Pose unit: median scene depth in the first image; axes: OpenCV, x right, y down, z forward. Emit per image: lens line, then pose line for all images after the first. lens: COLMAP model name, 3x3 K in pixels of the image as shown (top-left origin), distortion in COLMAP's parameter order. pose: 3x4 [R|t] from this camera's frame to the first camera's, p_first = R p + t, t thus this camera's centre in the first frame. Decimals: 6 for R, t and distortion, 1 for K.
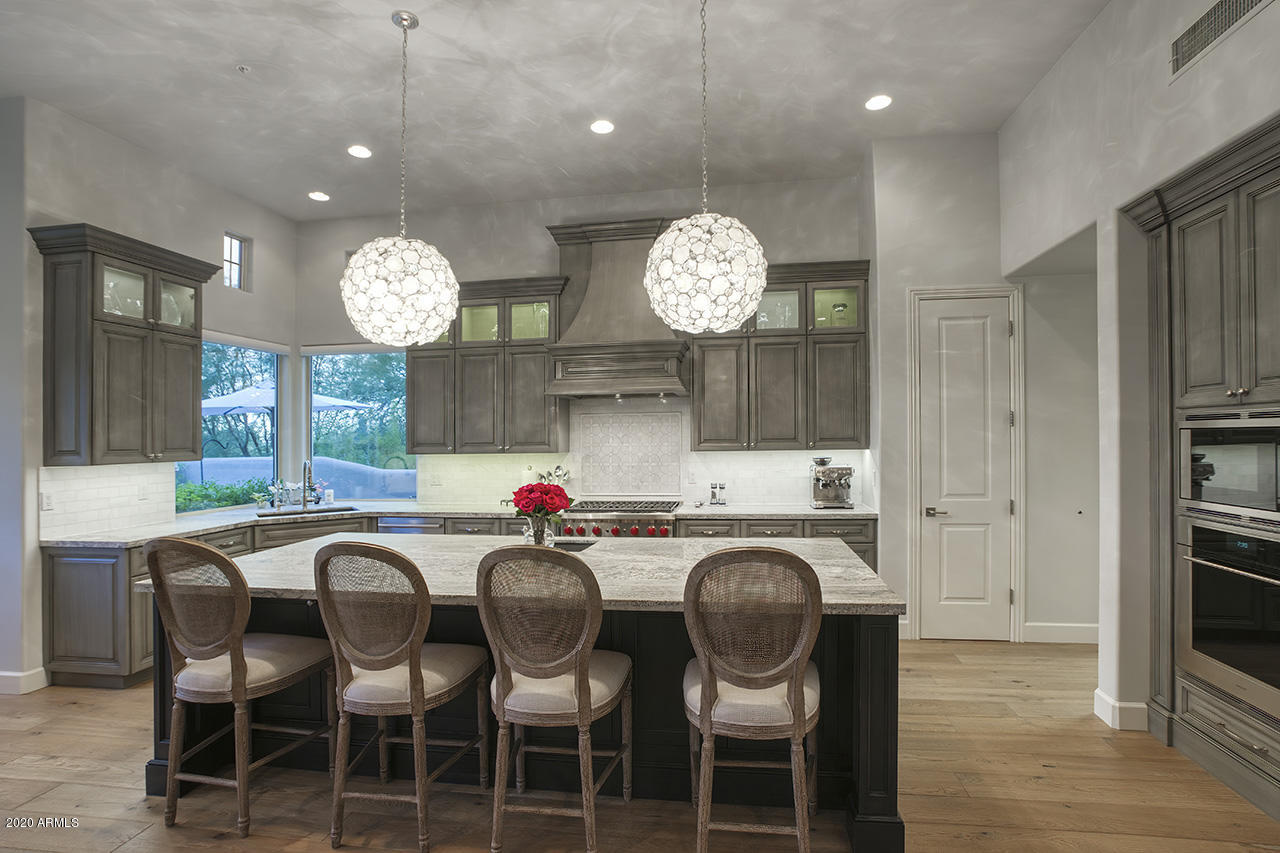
lens RADIAL K [[626.1, 0, 646.5], [0, 626.1, 435.2], [0, 0, 1]] dist [-0.031094, 0.000617]
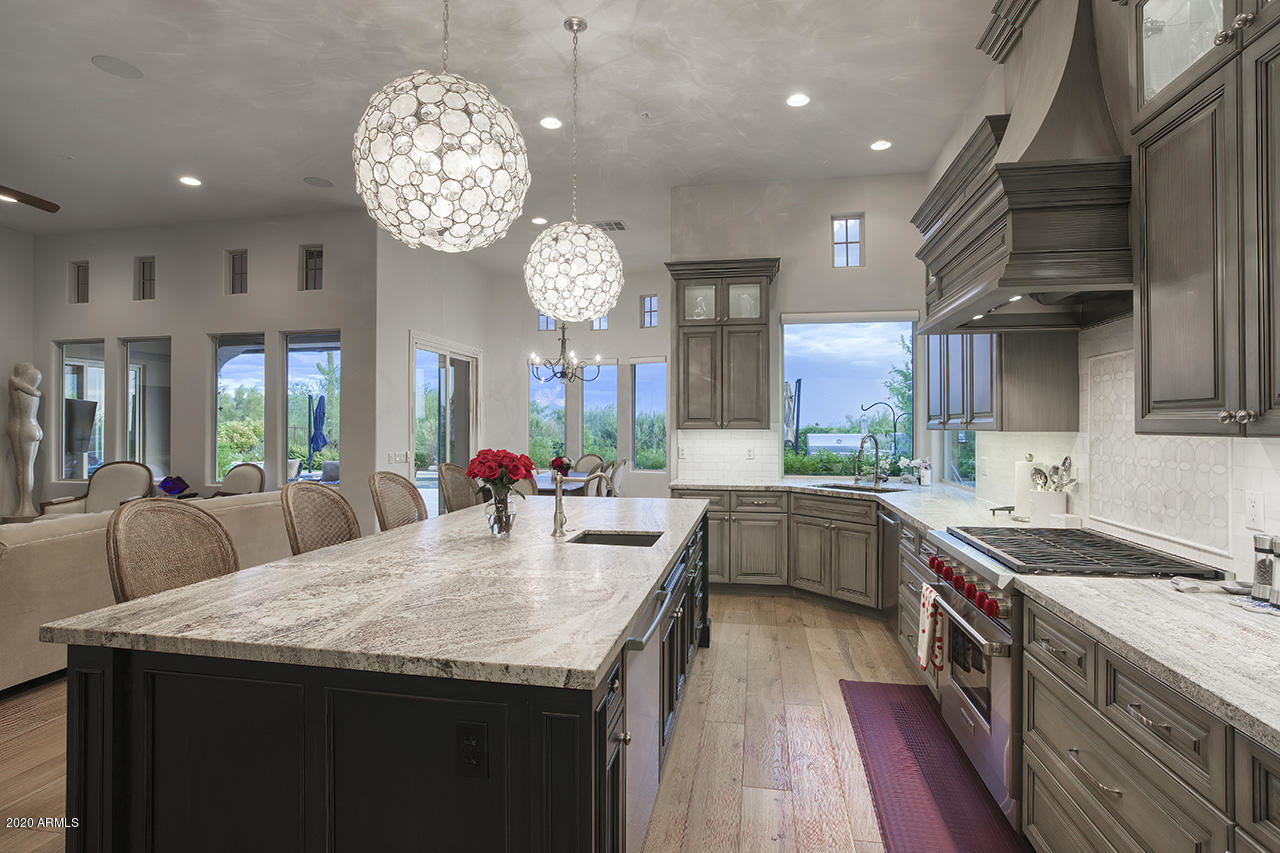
lens RADIAL K [[656.8, 0, 633.9], [0, 656.8, 424.9], [0, 0, 1]] dist [-0.011972, 0.001087]
pose [[-0.036224, 0.011967, -0.999272, 0.497420], [0.006230, 0.999912, 0.011749, 0.014355], [0.999324, -0.005800, -0.036295, 0.740171]]
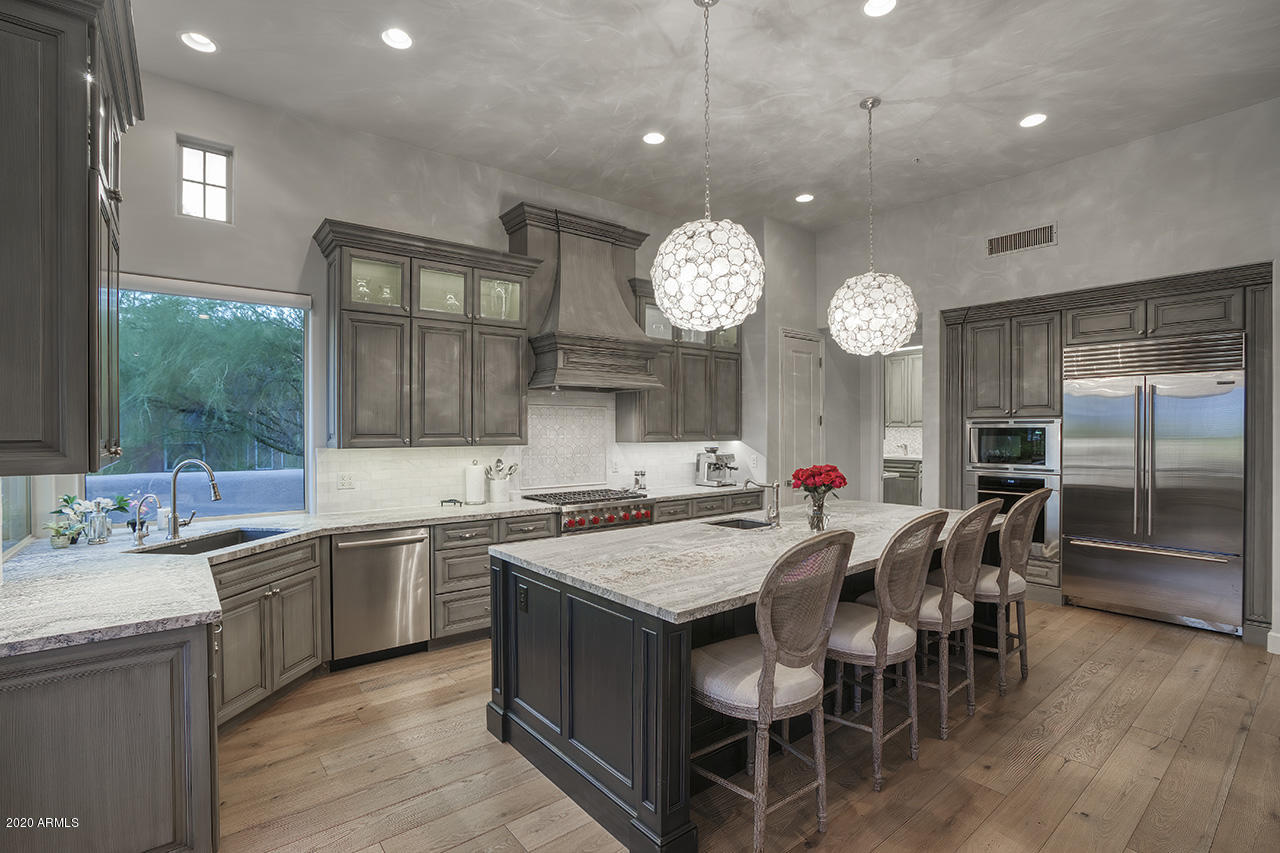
lens RADIAL K [[601.1, 0, 634.8], [0, 601.1, 438.1], [0, 0, 1]] dist [-0.041750, 0.002395]
pose [[0.672332, 0.002043, 0.740247, -0.744046], [-0.008849, 0.999947, 0.005277, 0.012305], [-0.740197, -0.010098, 0.672314, 0.289984]]
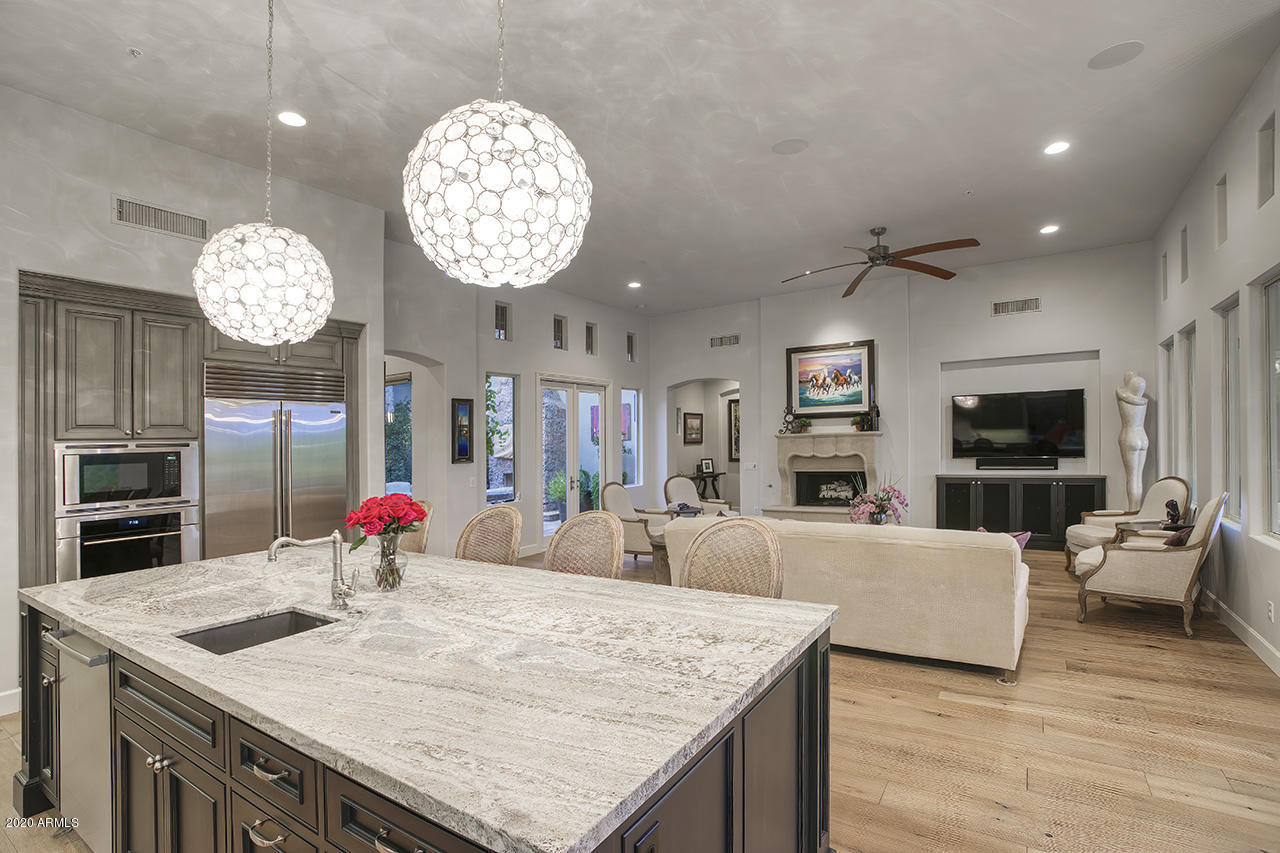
lens RADIAL K [[601.1, 0, 653.2], [0, 601.1, 448.5], [0, 0, 1]] dist [-0.041750, 0.002395]
pose [[-0.918098, 0.036206, 0.394695, -0.477422], [0.038297, 0.999263, -0.002580, 0.016895], [-0.394498, 0.012747, -0.918808, 0.969344]]
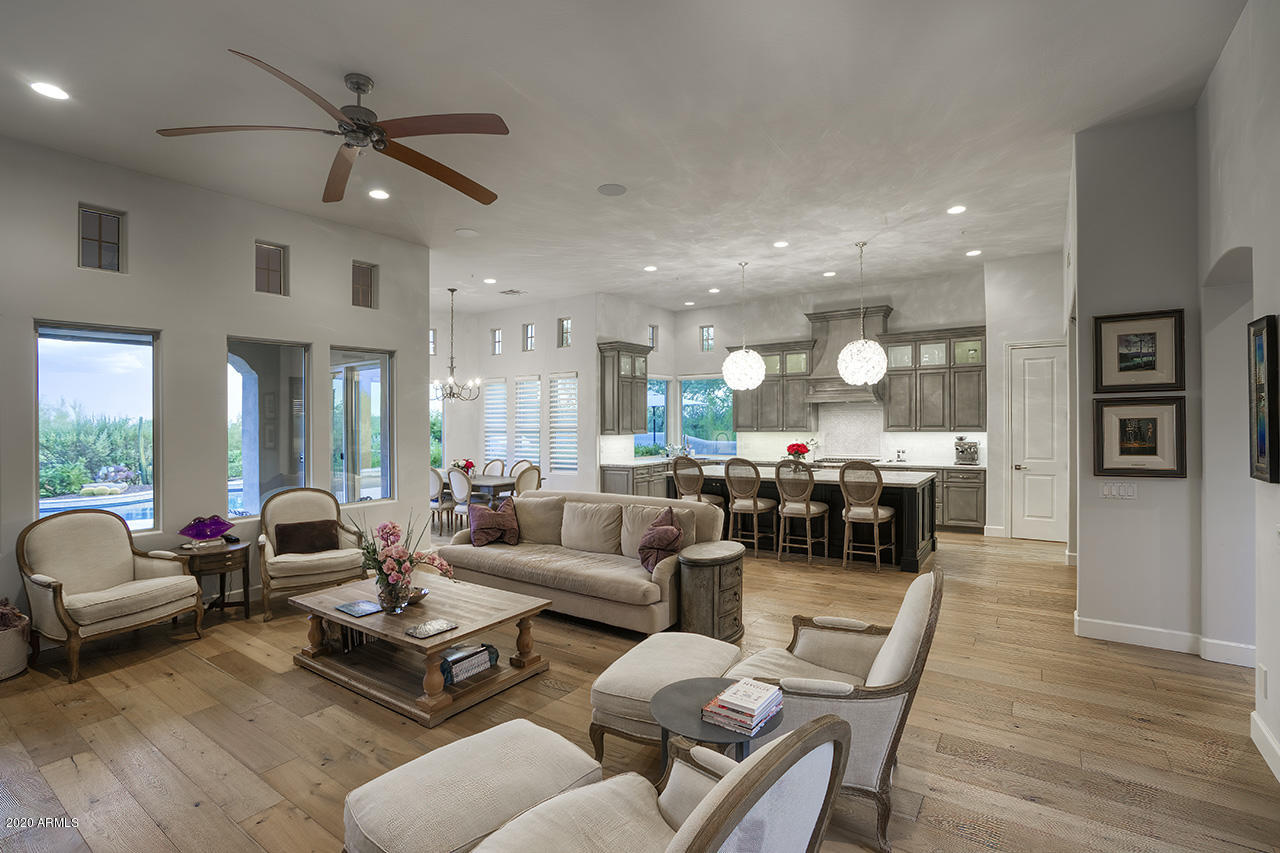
lens RADIAL K [[601.1, 0, 643.6], [0, 601.1, 414.5], [0, 0, 1]] dist [-0.041750, 0.002395]
pose [[0.900174, -0.000639, -0.435531, 0.206807], [0.002151, 0.999993, 0.002979, -0.033287], [0.435526, -0.003619, 0.900169, -0.922345]]
